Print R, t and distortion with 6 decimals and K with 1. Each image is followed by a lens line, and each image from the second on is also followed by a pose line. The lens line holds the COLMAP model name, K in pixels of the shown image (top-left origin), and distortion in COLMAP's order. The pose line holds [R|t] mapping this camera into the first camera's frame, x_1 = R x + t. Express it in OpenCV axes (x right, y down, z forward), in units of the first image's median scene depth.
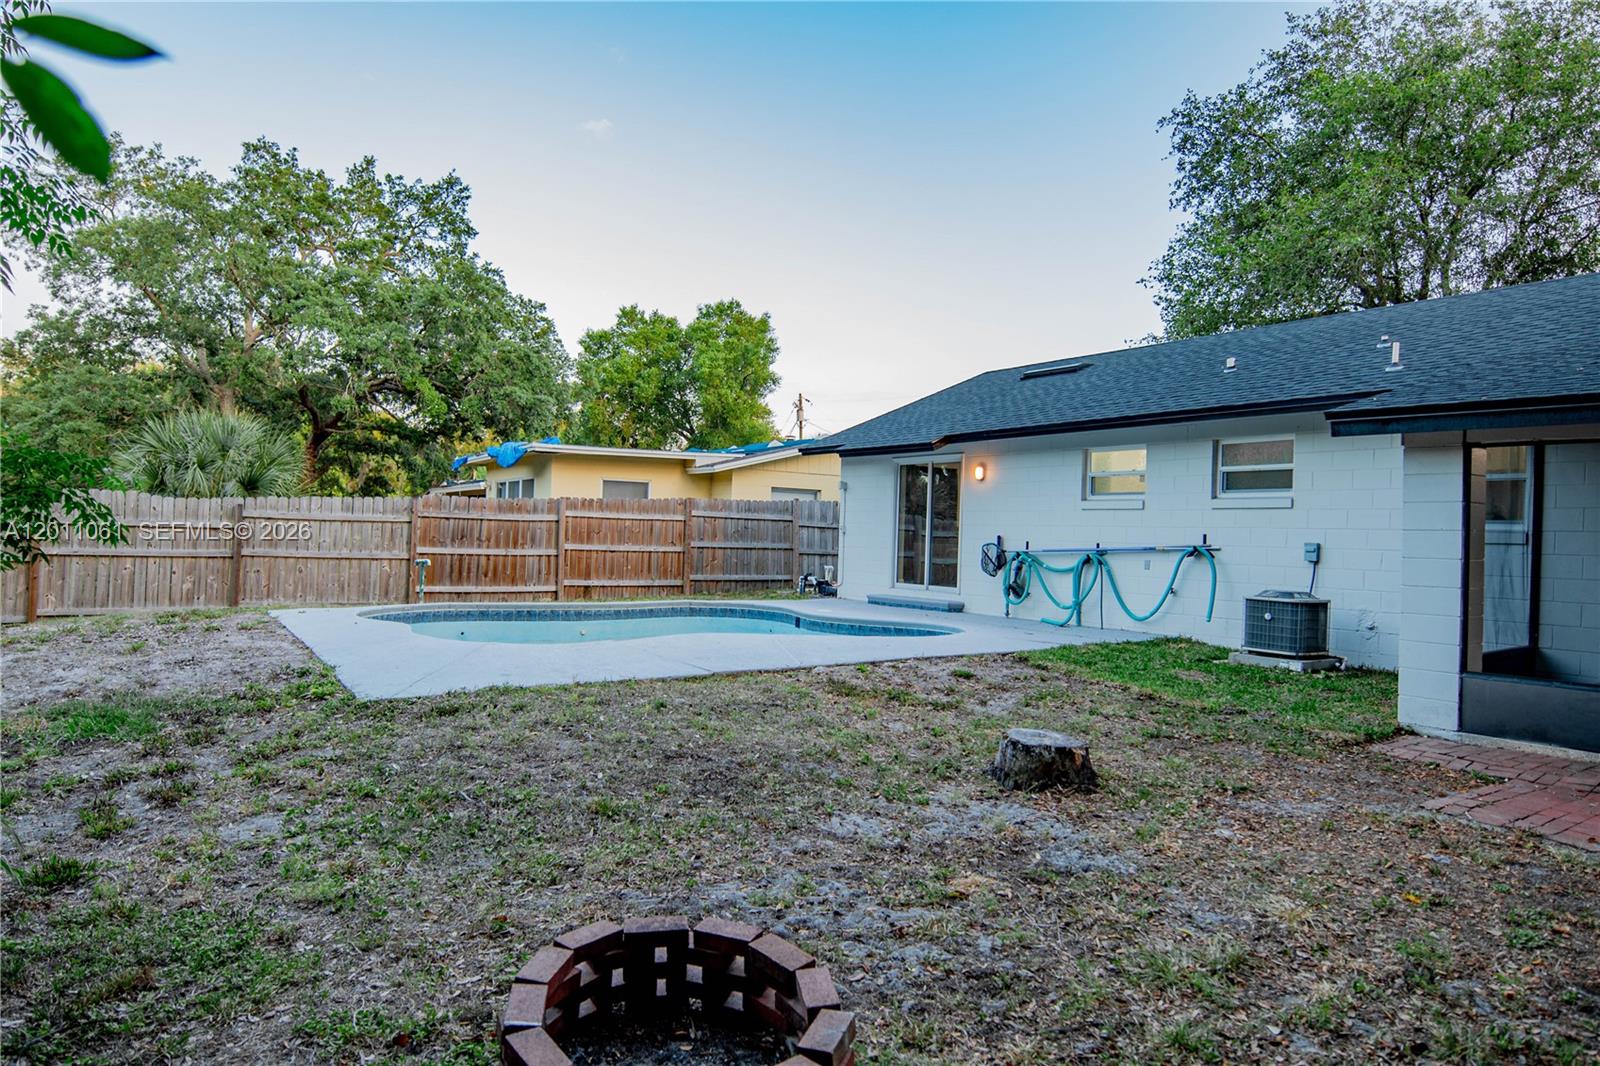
lens RADIAL K [[979.3, 0, 793.3], [0, 979.3, 531.1], [0, 0, 1]] dist [-0.008767, -0.005184]
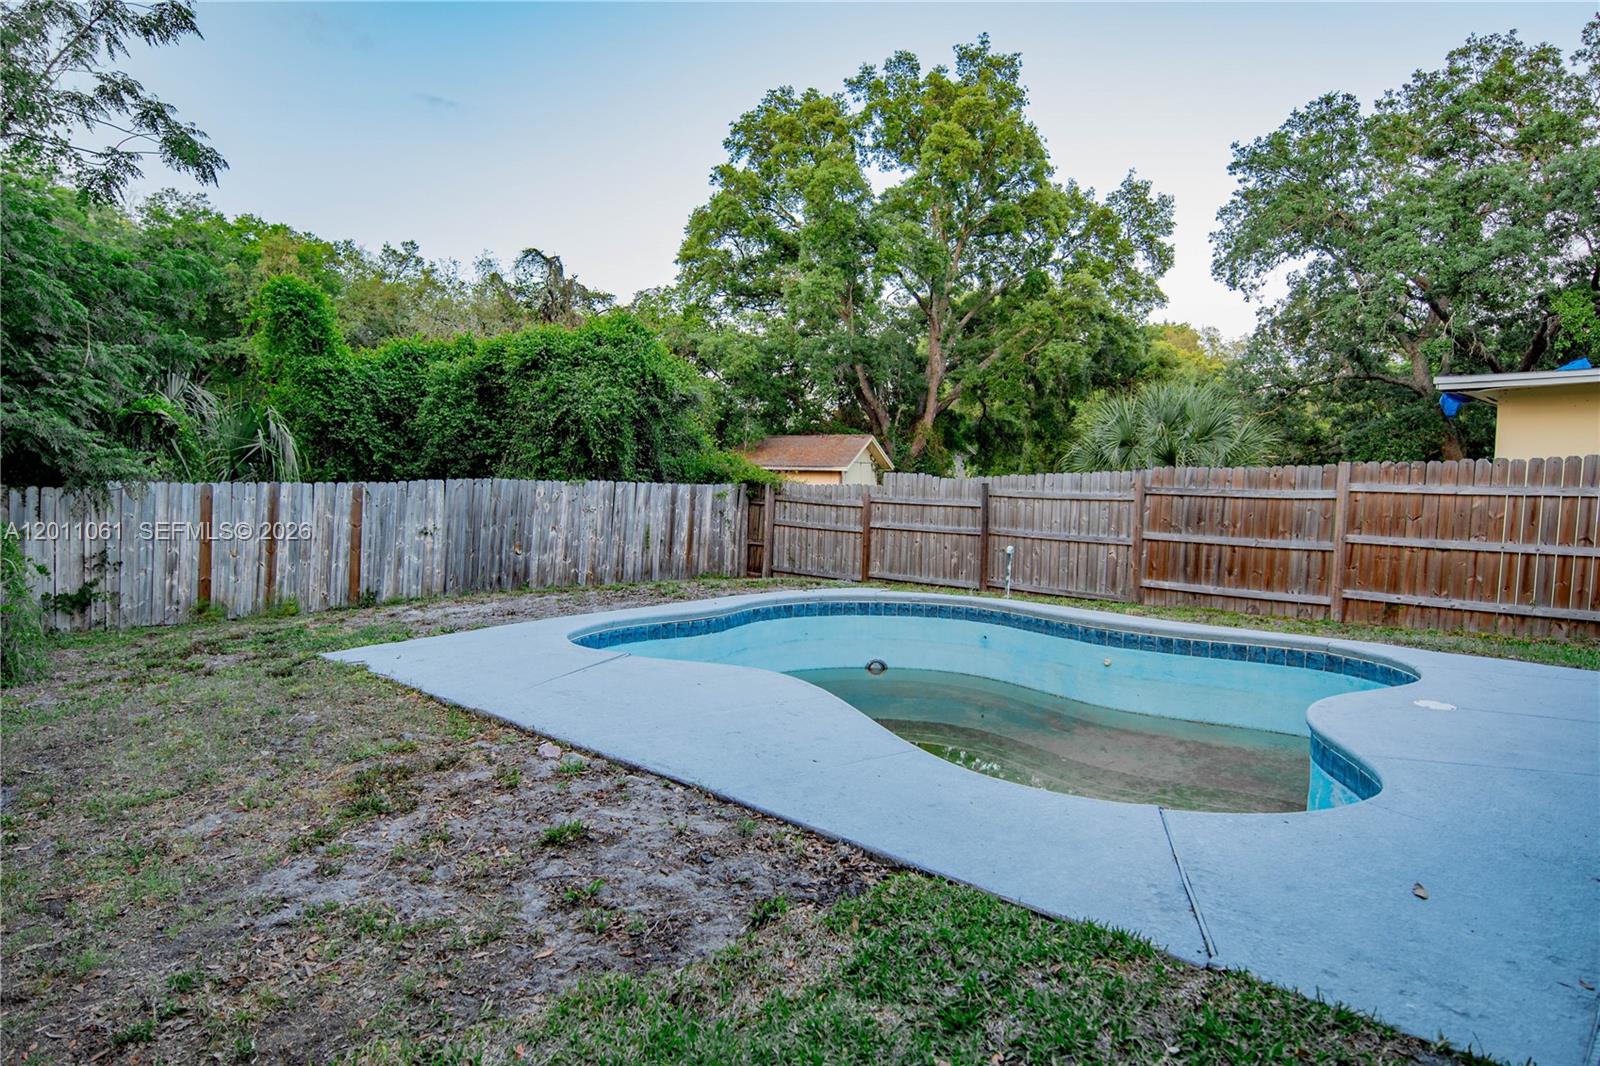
lens RADIAL K [[979.3, 0, 789.1], [0, 979.3, 537.5], [0, 0, 1]] dist [-0.008767, -0.005184]
pose [[0.199578, 0.039091, -0.979102, 0.309913], [-0.004279, 0.999229, 0.039023, -0.008079], [0.979873, -0.003598, 0.199592, 0.479437]]
